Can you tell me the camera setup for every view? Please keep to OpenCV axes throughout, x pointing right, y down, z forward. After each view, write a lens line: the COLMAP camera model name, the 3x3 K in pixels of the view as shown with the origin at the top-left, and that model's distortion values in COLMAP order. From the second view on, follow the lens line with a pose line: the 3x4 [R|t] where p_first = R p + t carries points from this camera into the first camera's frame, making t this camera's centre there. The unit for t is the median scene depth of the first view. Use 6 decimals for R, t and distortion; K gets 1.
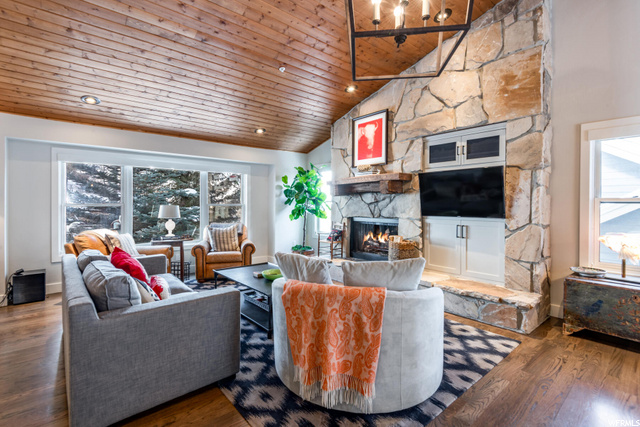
lens RADIAL K [[302.3, 0, 314.1], [0, 302.3, 206.9], [0, 0, 1]] dist [0.025070, -0.019324]
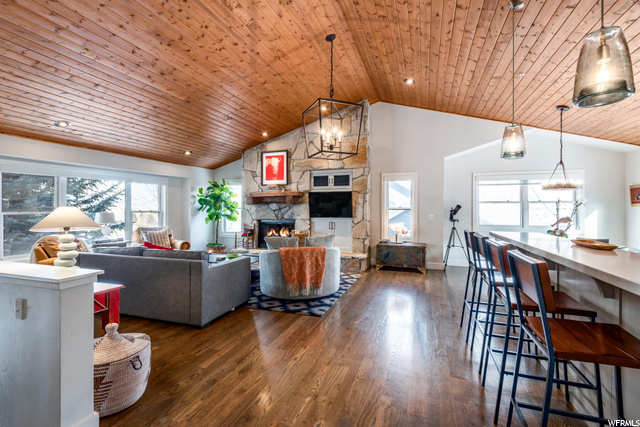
lens RADIAL K [[296.8, 0, 320.0], [0, 296.8, 213.5], [0, 0, 1]] dist [0.002481, -0.000320]
pose [[0.863155, -0.012488, 0.504784, -0.423133], [0.007335, 0.999899, 0.012195, -0.012073], [-0.504886, -0.006823, 0.863159, -0.445893]]
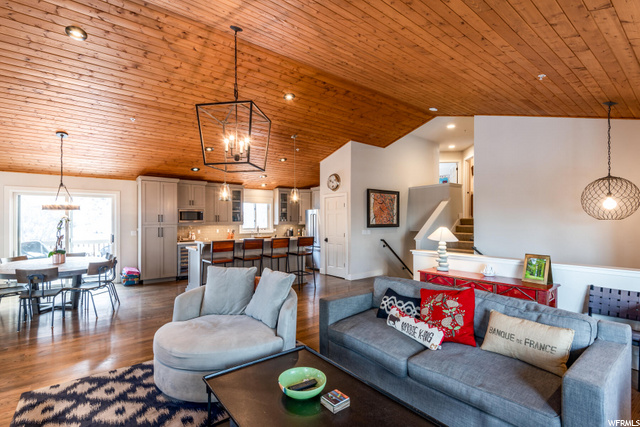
lens RADIAL K [[296.8, 0, 320.0], [0, 296.8, 213.5], [0, 0, 1]] dist [0.002481, -0.000320]
pose [[-0.999169, -0.002153, 0.040713, -0.173820], [-0.002842, 0.999854, -0.016853, -0.049490], [-0.040671, -0.016955, -0.999029, 1.172507]]
